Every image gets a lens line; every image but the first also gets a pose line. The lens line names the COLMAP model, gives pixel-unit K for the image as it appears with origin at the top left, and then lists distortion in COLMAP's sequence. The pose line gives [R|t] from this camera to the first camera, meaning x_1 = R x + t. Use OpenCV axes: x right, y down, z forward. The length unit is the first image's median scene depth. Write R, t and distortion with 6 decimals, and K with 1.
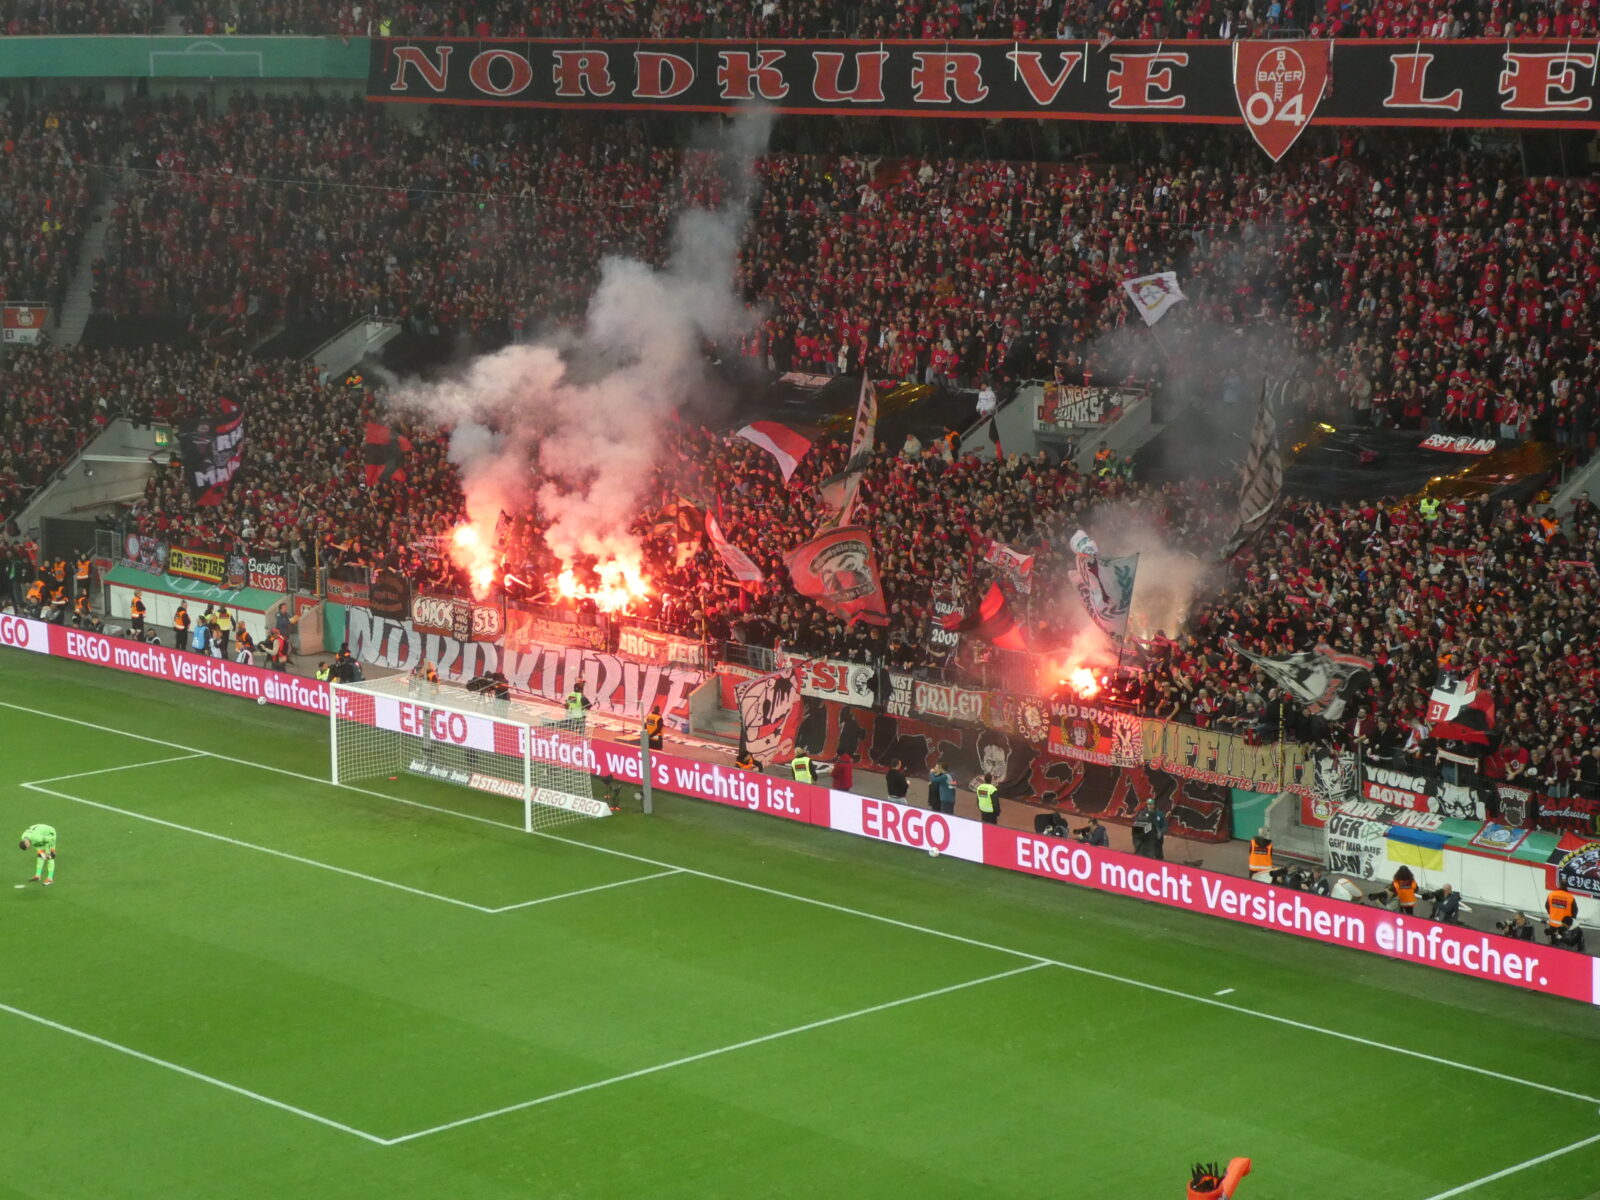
lens RADIAL K [[3495.9, 0, 854.5], [0, 3495.9, 527.5], [0, 0, 1]] dist [0.251130, 0.000000]
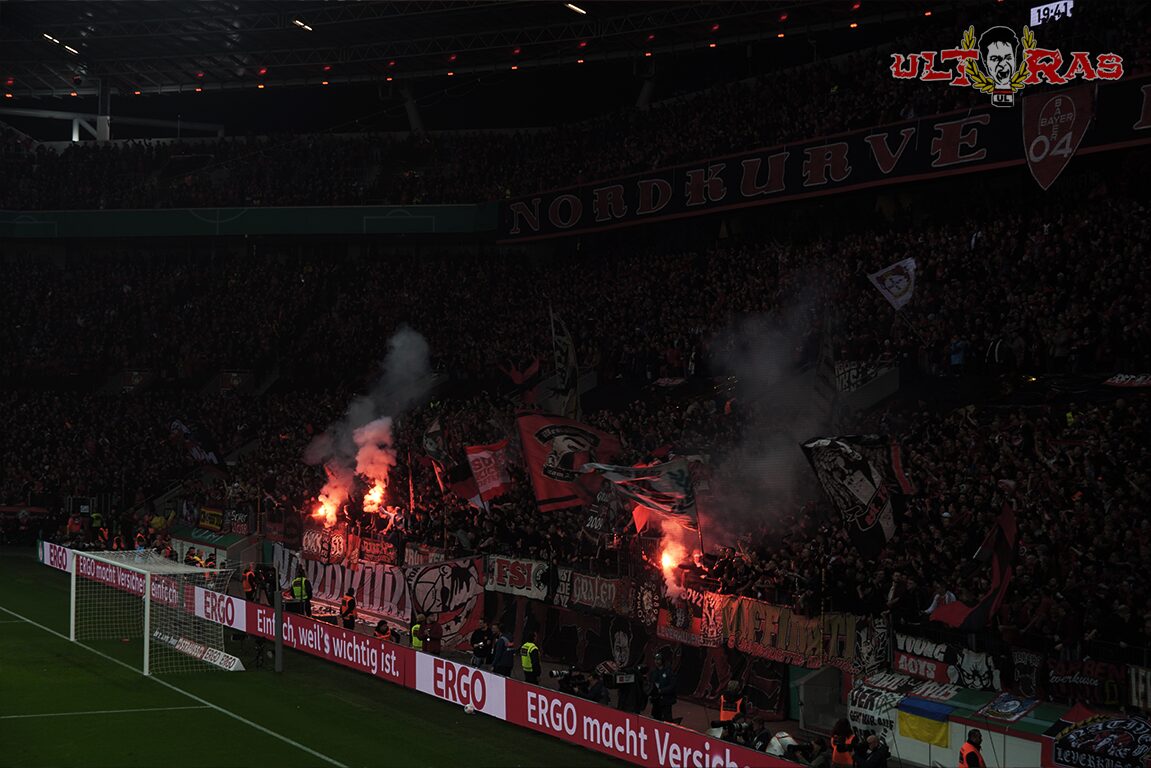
lens RADIAL K [[1957.7, 0, 572.2], [0, 1957.7, 345.2], [0, 0, 1]] dist [0.050749, 0.000000]
pose [[0.958341, 0.009569, -0.285467, 0.188141], [-0.058283, 0.984962, -0.162646, 0.073446], [0.279618, 0.172508, 0.944487, 0.435824]]
